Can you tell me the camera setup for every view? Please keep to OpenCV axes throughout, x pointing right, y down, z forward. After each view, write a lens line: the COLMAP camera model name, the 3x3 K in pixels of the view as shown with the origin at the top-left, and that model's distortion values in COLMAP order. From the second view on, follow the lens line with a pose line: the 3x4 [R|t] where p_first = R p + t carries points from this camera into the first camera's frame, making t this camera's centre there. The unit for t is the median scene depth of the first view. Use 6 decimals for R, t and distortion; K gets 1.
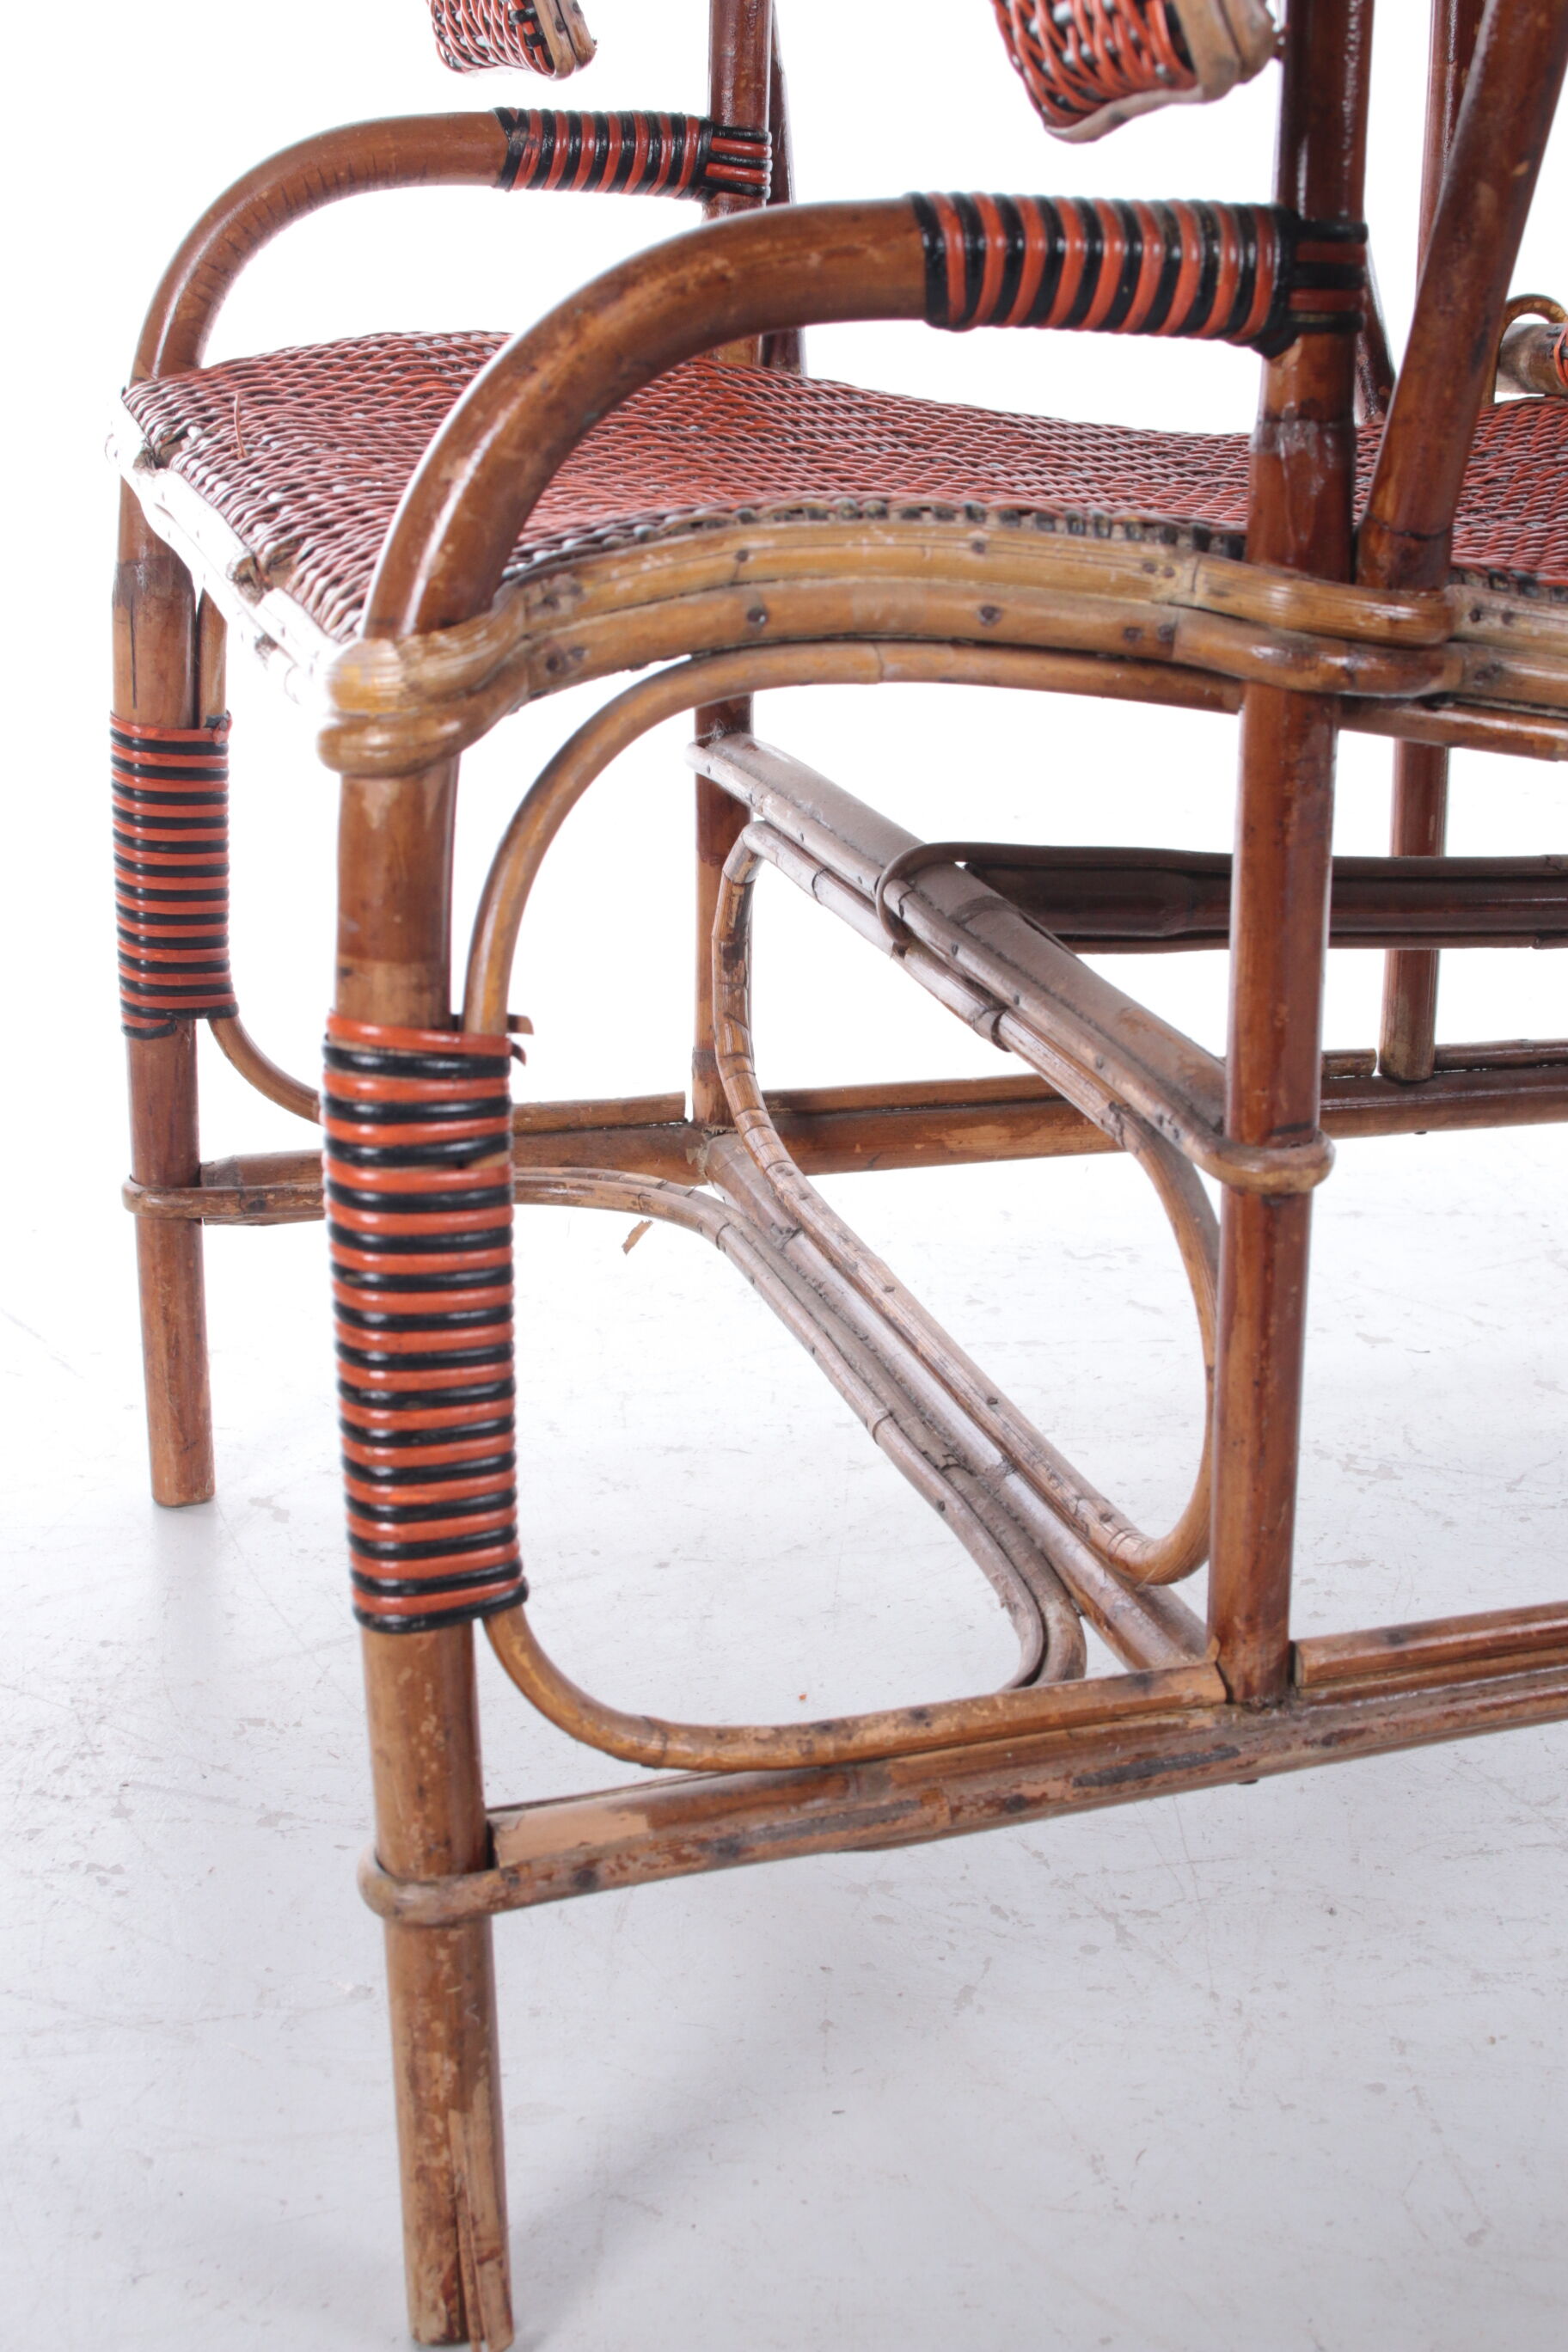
lens RADIAL K [[3474.8, 0, 859.6], [0, 3474.8, 1174.4], [0, 0, 1]] dist [-0.007421, 0.019146]
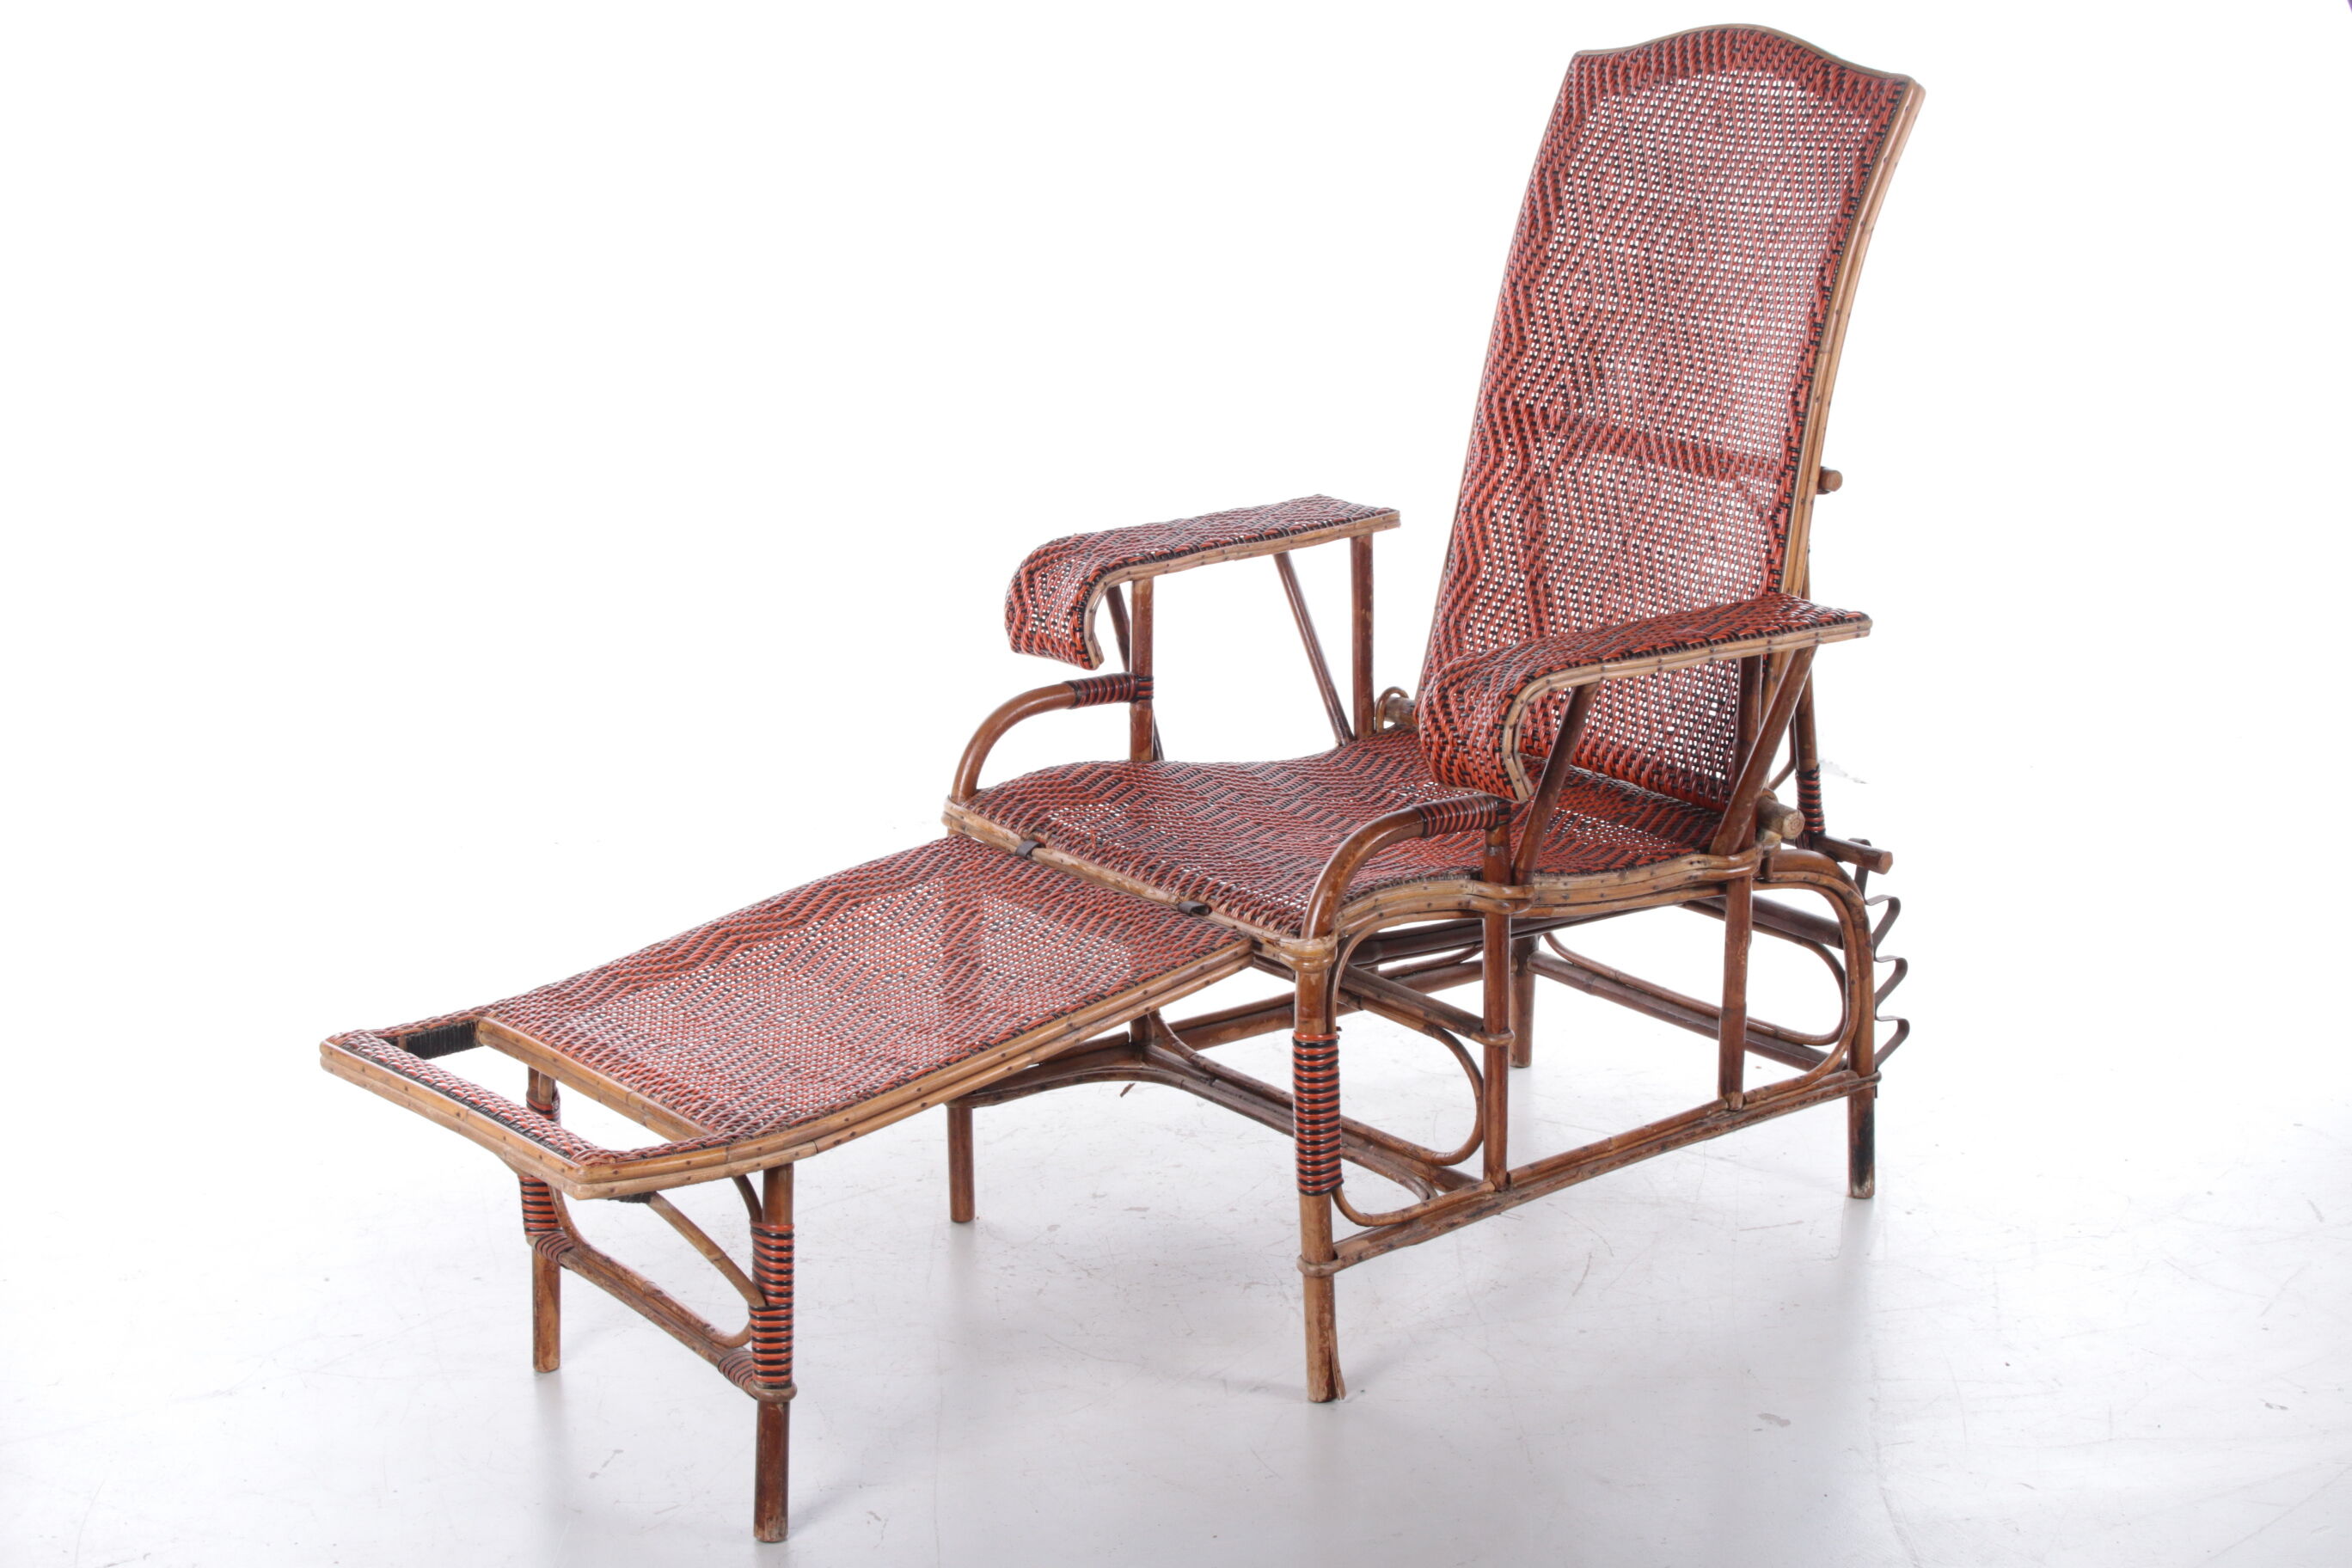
lens RADIAL K [[3959.7, 0, 1131.4], [0, 3959.7, 779.9], [0, 0, 1]] dist [-0.031701, -0.099215]
pose [[0.940232, -0.110751, 0.322022, -1.568632], [0.124773, 0.991915, -0.023163, -0.226370], [-0.316853, 0.061958, 0.946449, -2.857706]]
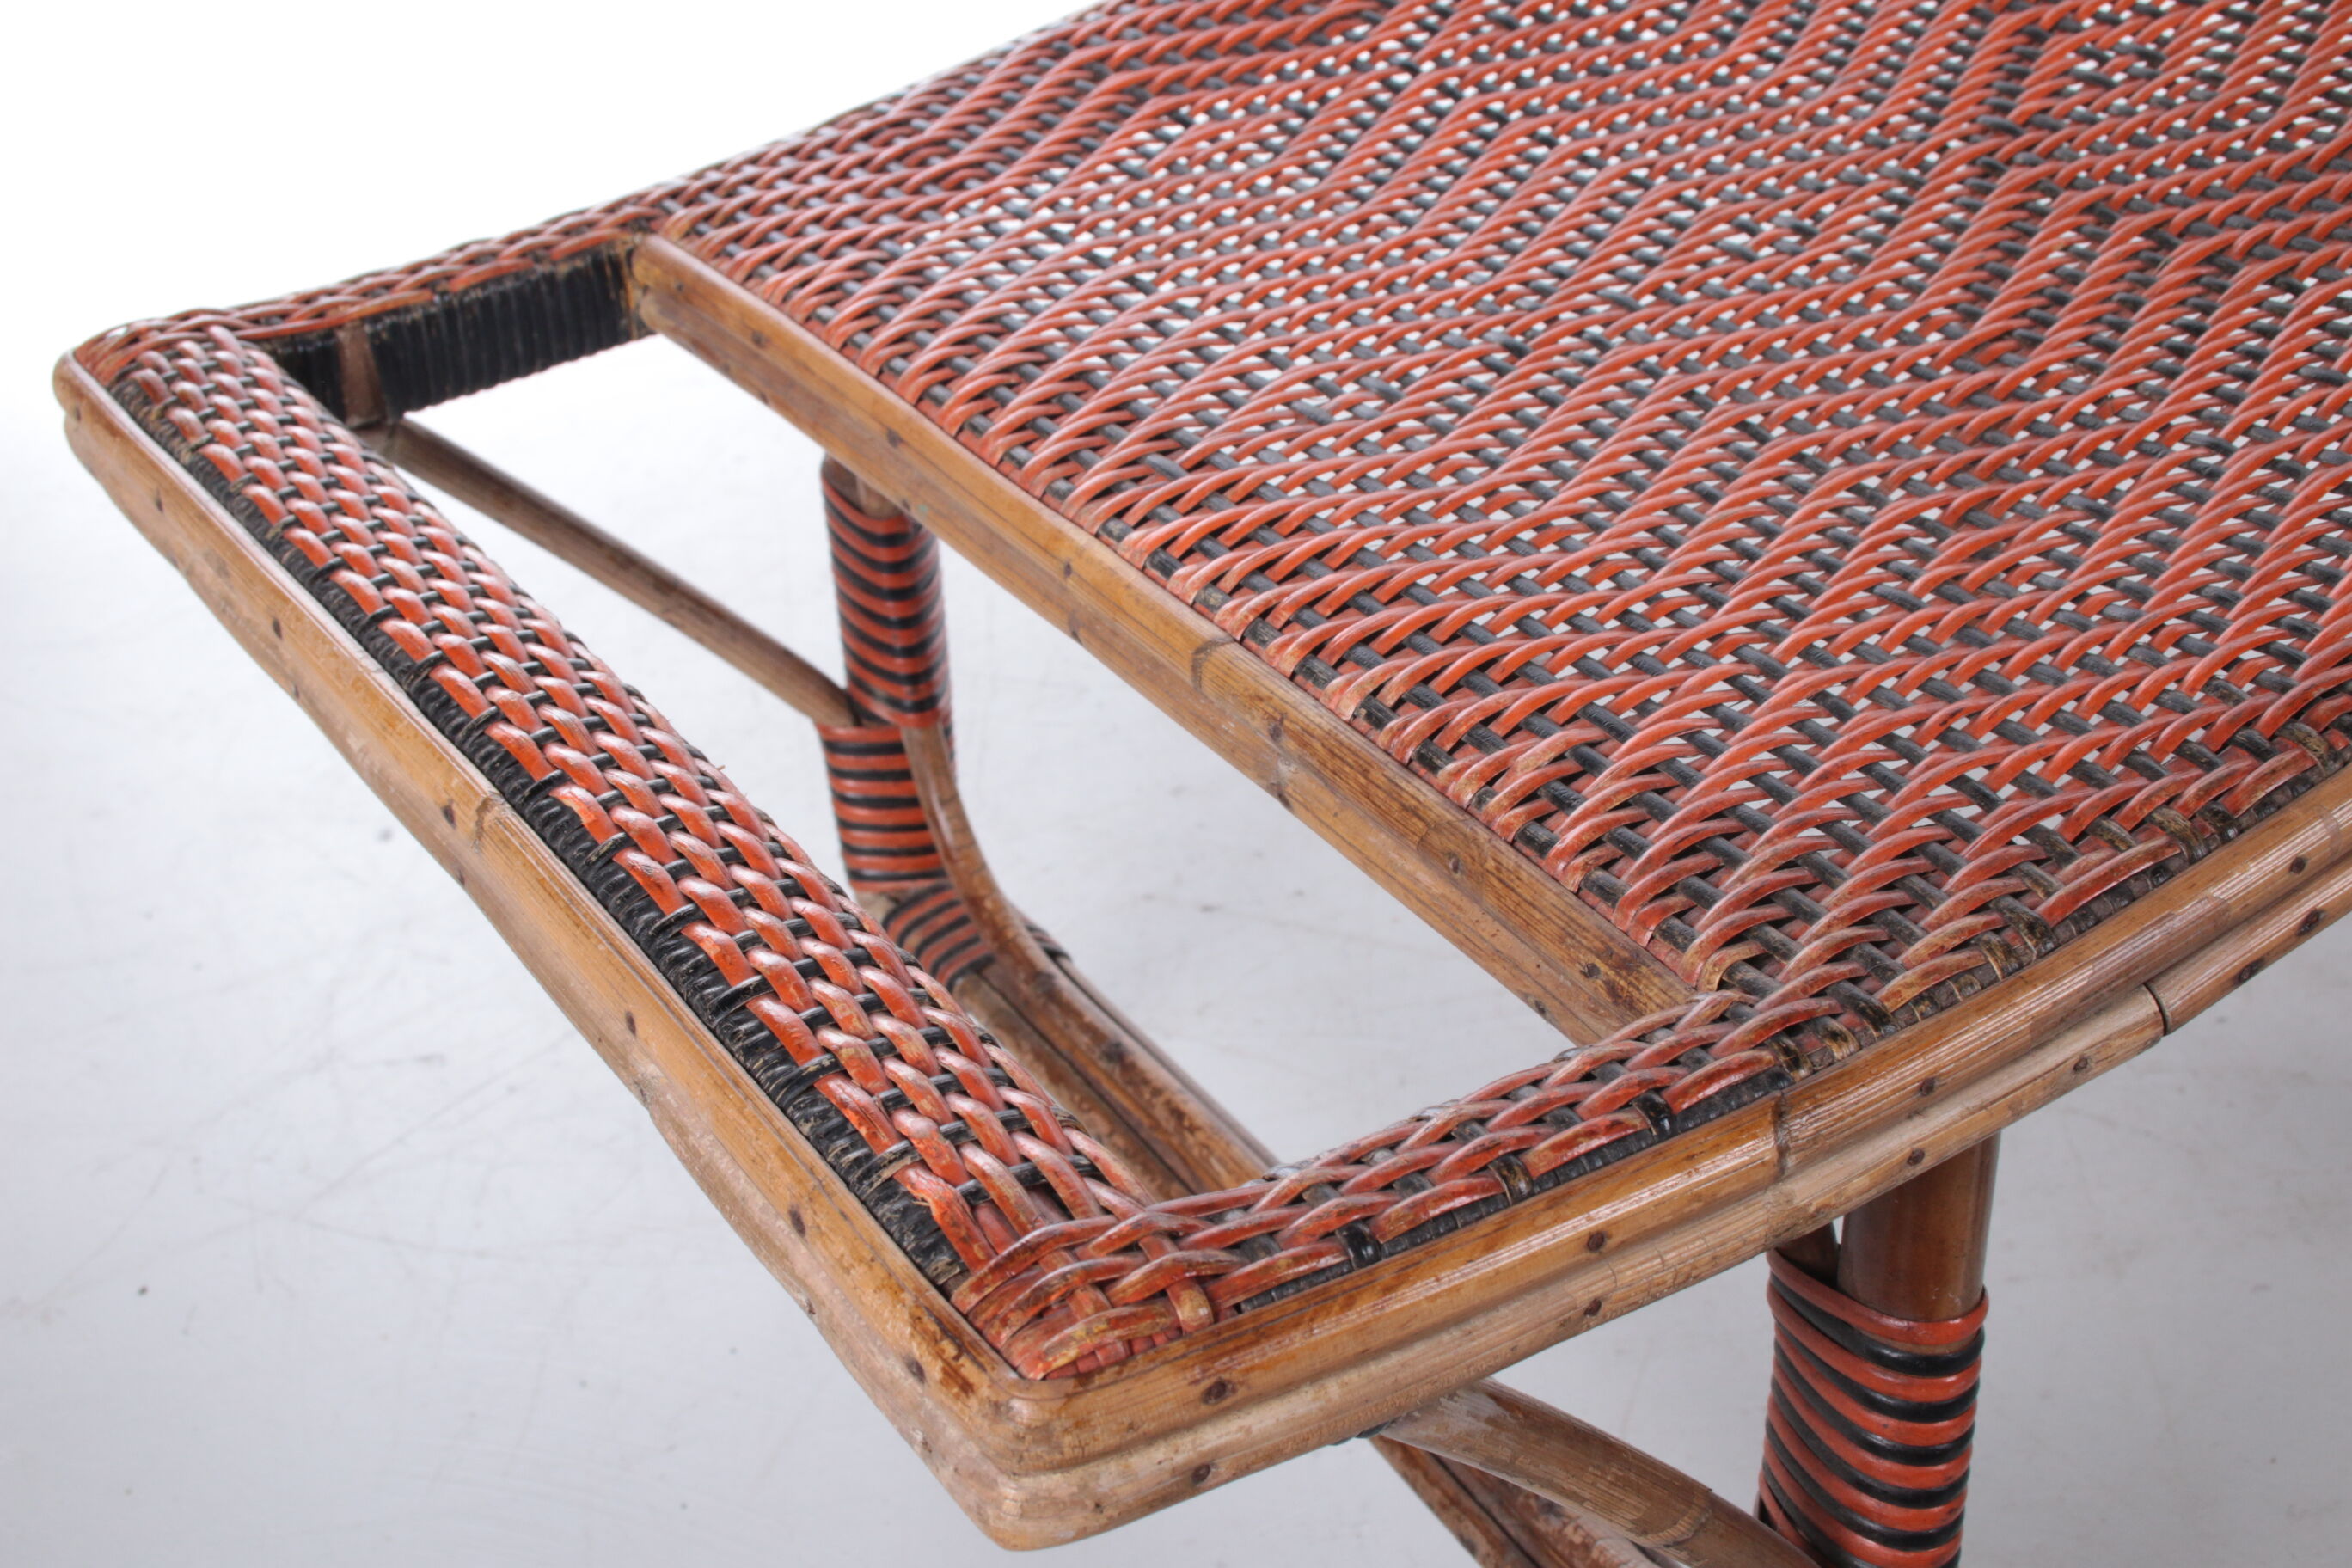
lens RADIAL K [[3269.7, 0, 1176.0], [0, 3269.7, 784.0], [0, 0, 1]] dist [-0.021638, -0.021465]
pose [[0.960229, -0.208124, 0.186133, -0.968262], [0.153643, 0.950479, 0.270155, -0.244336], [-0.233141, -0.230813, 0.944654, 0.278601]]
